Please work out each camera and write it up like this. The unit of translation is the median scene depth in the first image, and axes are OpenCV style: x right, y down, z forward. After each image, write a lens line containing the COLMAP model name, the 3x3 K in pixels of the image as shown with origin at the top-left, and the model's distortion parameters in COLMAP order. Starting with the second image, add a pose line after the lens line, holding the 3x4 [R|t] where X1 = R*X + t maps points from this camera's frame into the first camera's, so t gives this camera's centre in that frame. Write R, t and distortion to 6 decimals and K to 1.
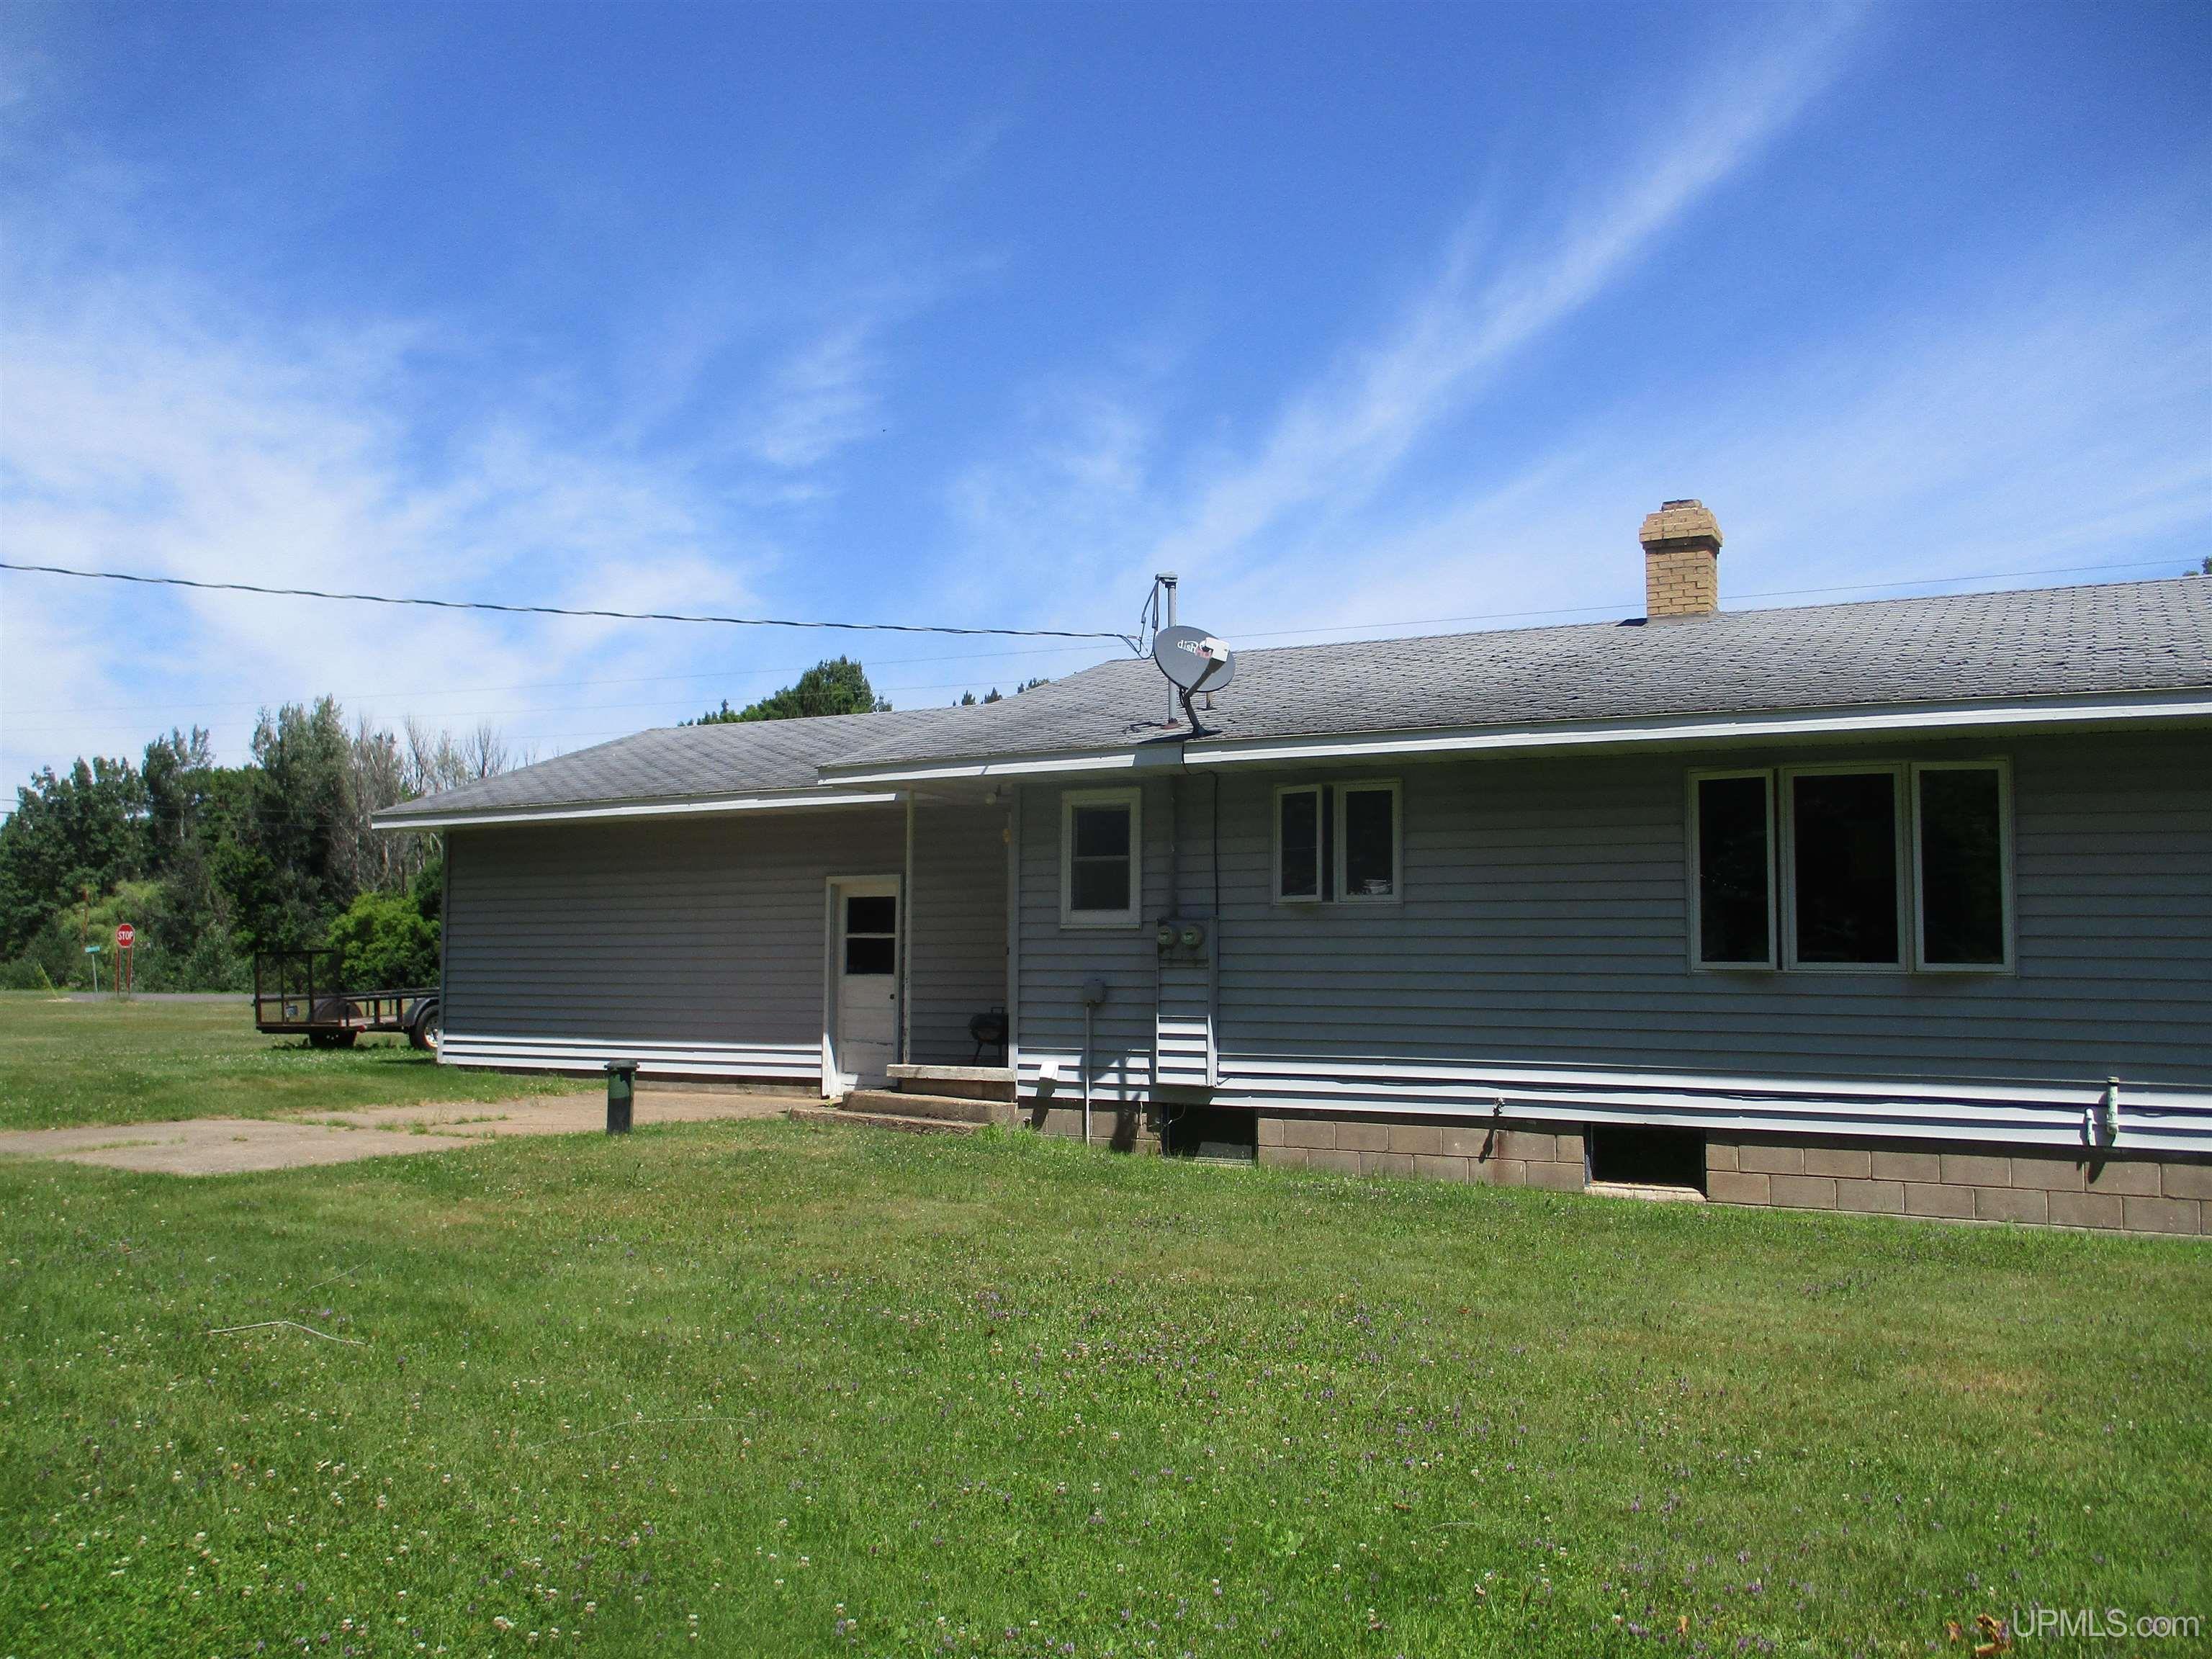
lens RADIAL K [[1609.1, 0, 1104.4], [0, 1609.1, 859.5], [0, 0, 1]] dist [-0.046698, 0.039770]
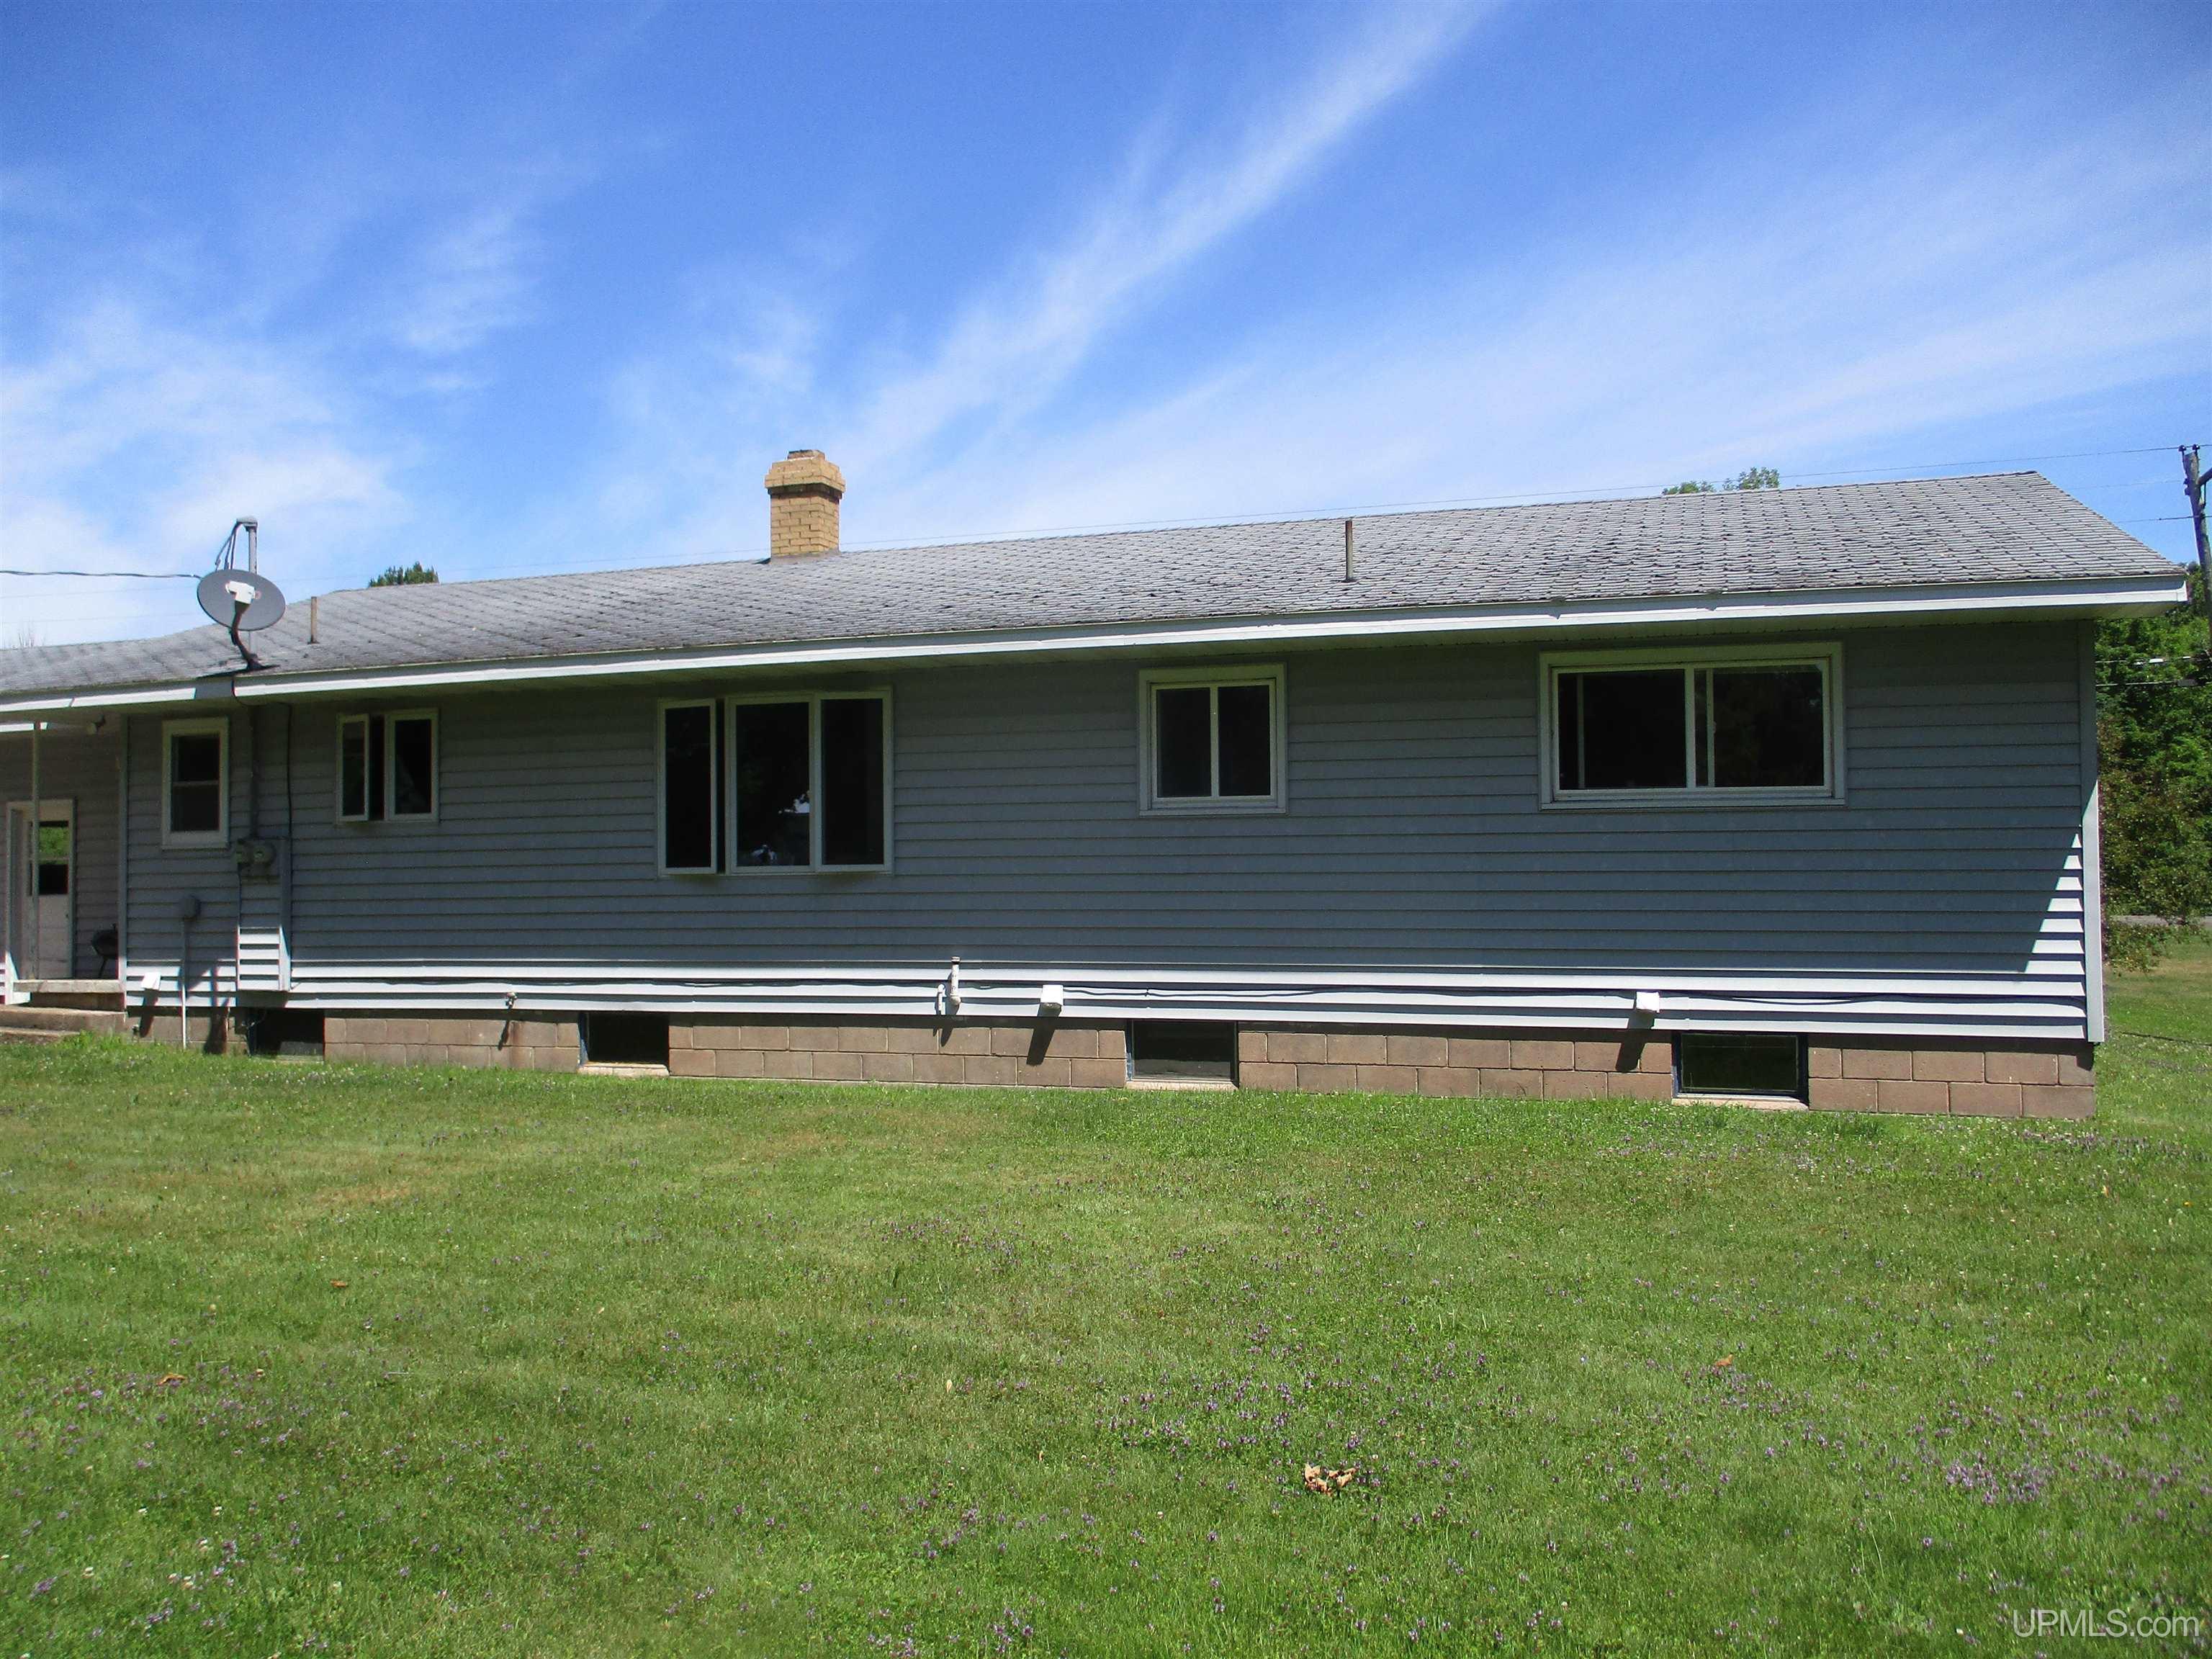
lens RADIAL K [[1625.6, 0, 1106.0], [0, 1625.6, 829.5], [0, 0, 1]] dist [-0.058485, -0.001820]
pose [[0.980327, -0.019207, 0.196442, 0.400841], [0.011852, 0.999186, 0.038549, -0.003974], [-0.197022, -0.035463, 0.979757, -0.172745]]
